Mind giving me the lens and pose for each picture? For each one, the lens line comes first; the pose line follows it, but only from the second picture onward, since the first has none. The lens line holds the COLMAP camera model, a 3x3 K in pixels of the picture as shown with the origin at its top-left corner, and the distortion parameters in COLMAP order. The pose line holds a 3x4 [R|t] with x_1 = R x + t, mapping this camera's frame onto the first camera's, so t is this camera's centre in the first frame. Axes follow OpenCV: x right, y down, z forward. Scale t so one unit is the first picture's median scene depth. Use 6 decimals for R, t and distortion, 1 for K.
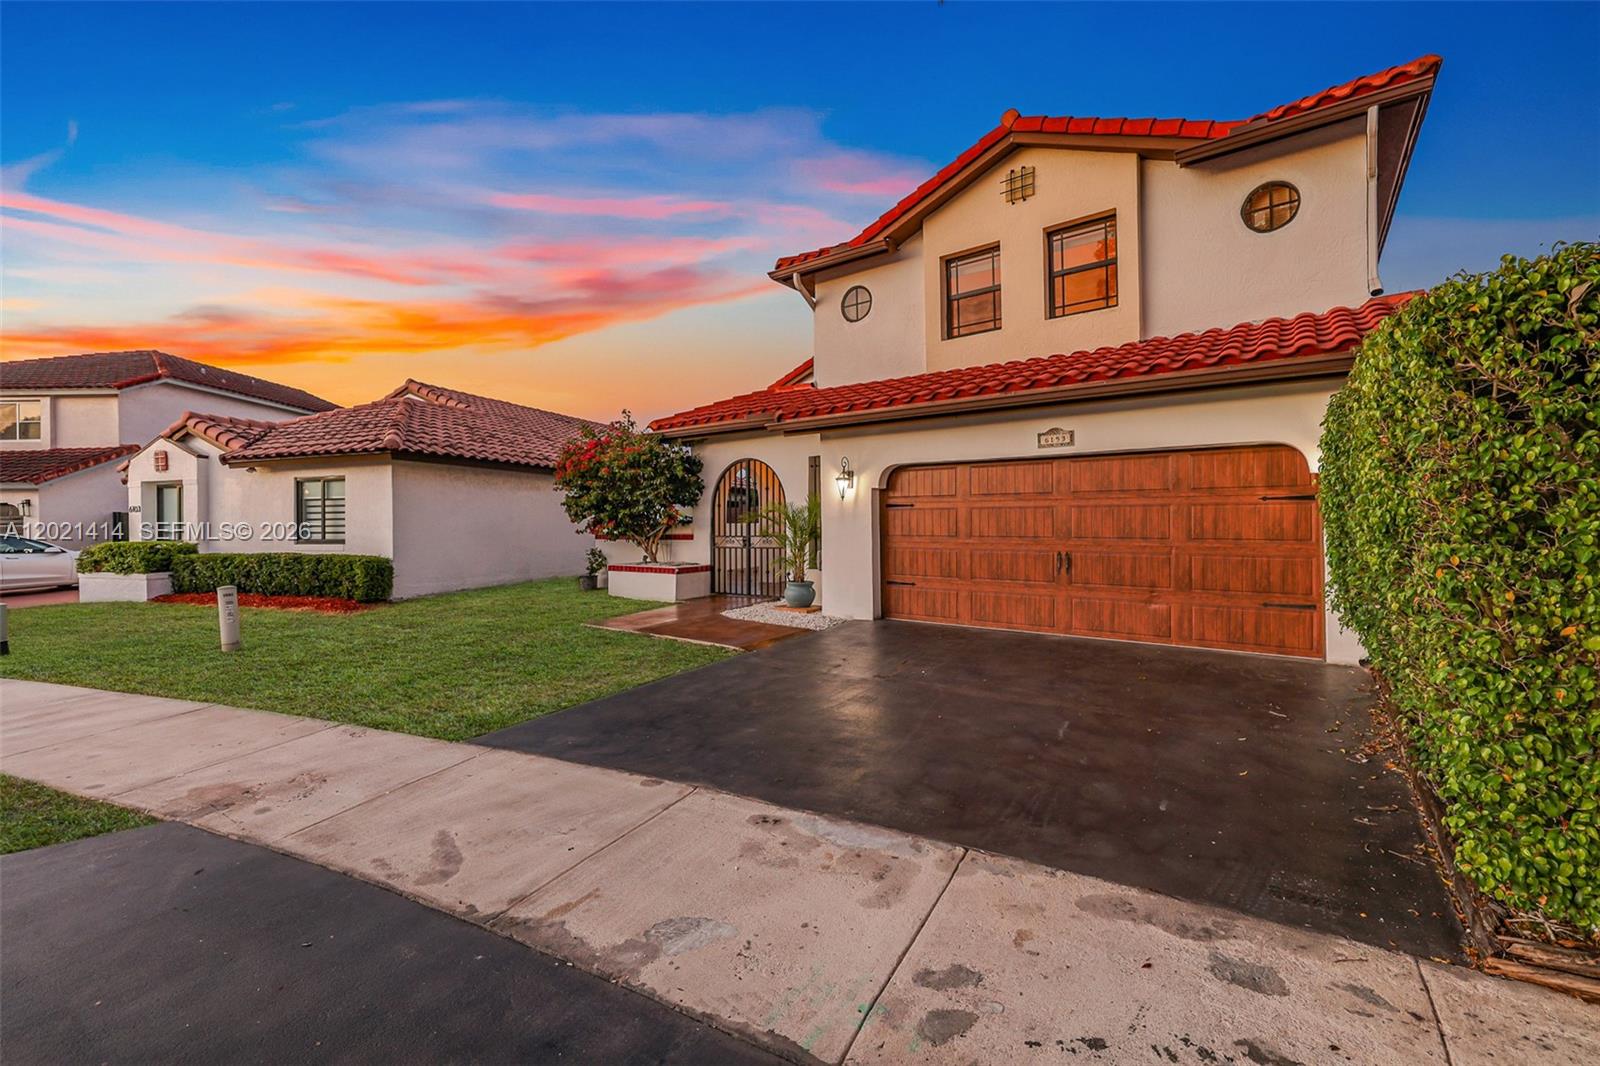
lens RADIAL K [[701.3, 0, 811.5], [0, 701.3, 530.7], [0, 0, 1]] dist [-0.000662, 0.000938]
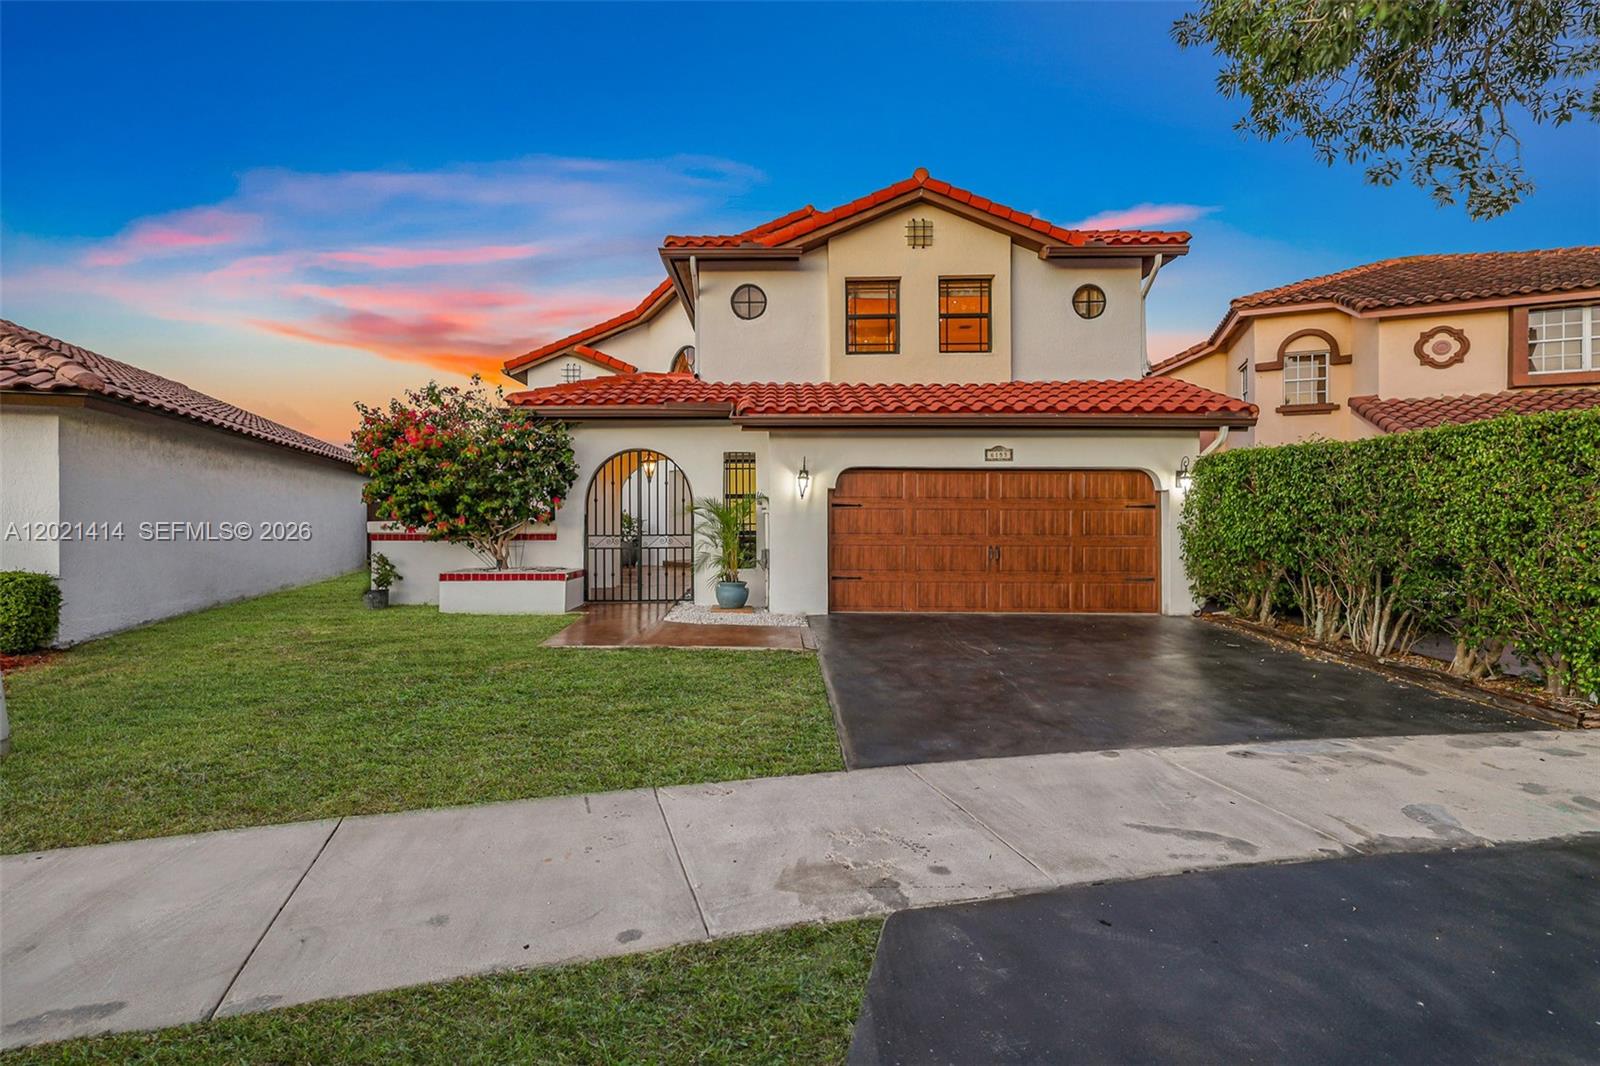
lens RADIAL K [[701.3, 0, 812.4], [0, 701.3, 531.1], [0, 0, 1]] dist [-0.000662, 0.000938]
pose [[0.792427, 0.000665, 0.609967, -0.567053], [0.000824, 0.999997, -0.002162, 0.005820], [-0.609967, 0.002216, 0.792424, 0.185549]]
